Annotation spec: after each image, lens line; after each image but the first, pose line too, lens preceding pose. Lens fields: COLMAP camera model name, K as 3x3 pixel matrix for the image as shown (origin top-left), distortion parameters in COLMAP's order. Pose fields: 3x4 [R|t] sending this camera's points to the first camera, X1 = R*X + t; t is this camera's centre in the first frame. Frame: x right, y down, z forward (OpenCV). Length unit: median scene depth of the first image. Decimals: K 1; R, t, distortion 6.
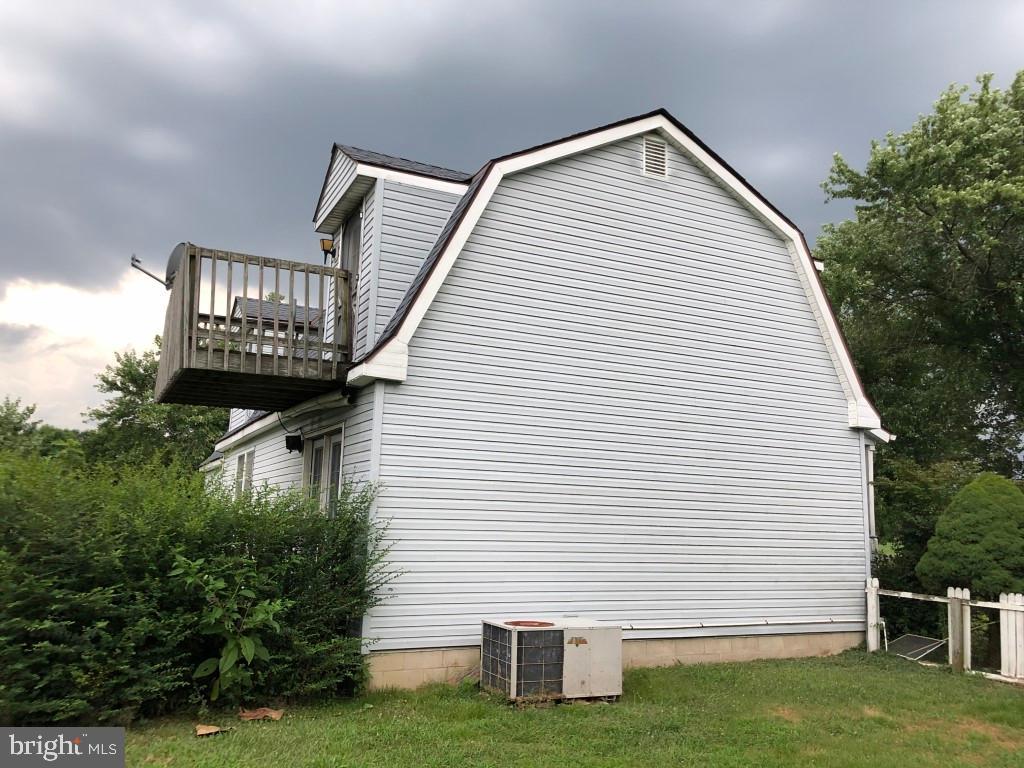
lens RADIAL K [[852.8, 0, 511.4], [0, 852.8, 391.2], [0, 0, 1]] dist [0.005848, -0.007661]
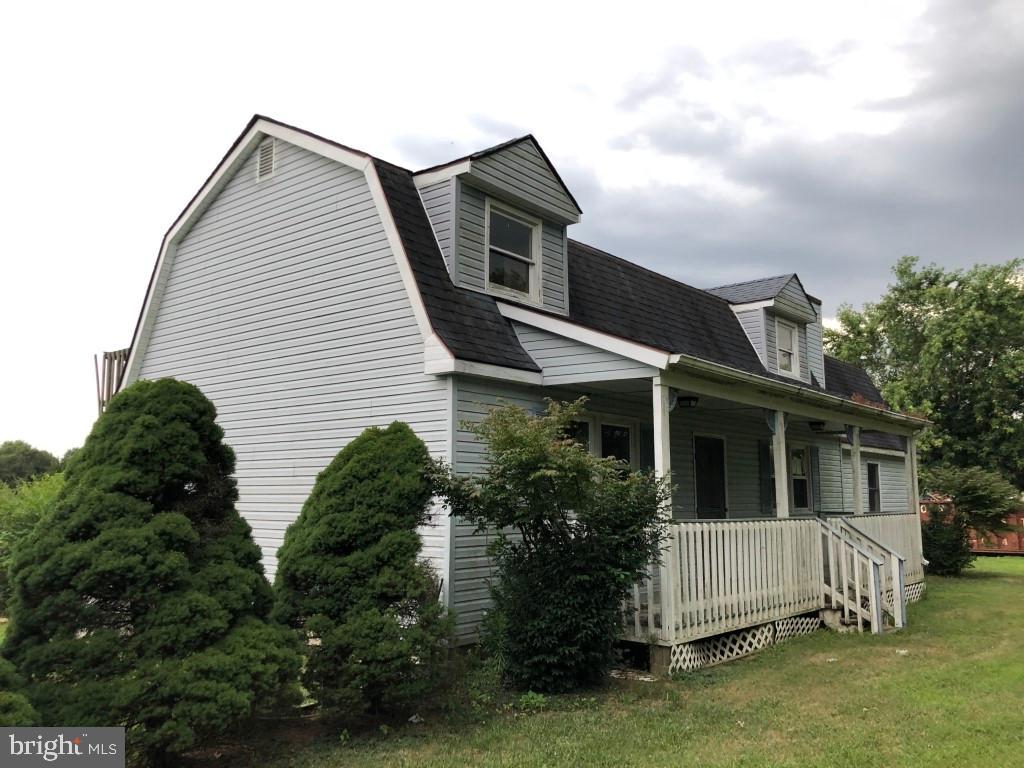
lens RADIAL K [[852.8, 0, 511.4], [0, 852.8, 391.2], [0, 0, 1]] dist [0.005848, -0.007661]
pose [[0.414350, -0.144159, -0.898628, 1.192014], [0.145473, 0.985171, -0.090966, 0.146128], [0.898416, -0.093034, 0.429177, 0.789551]]
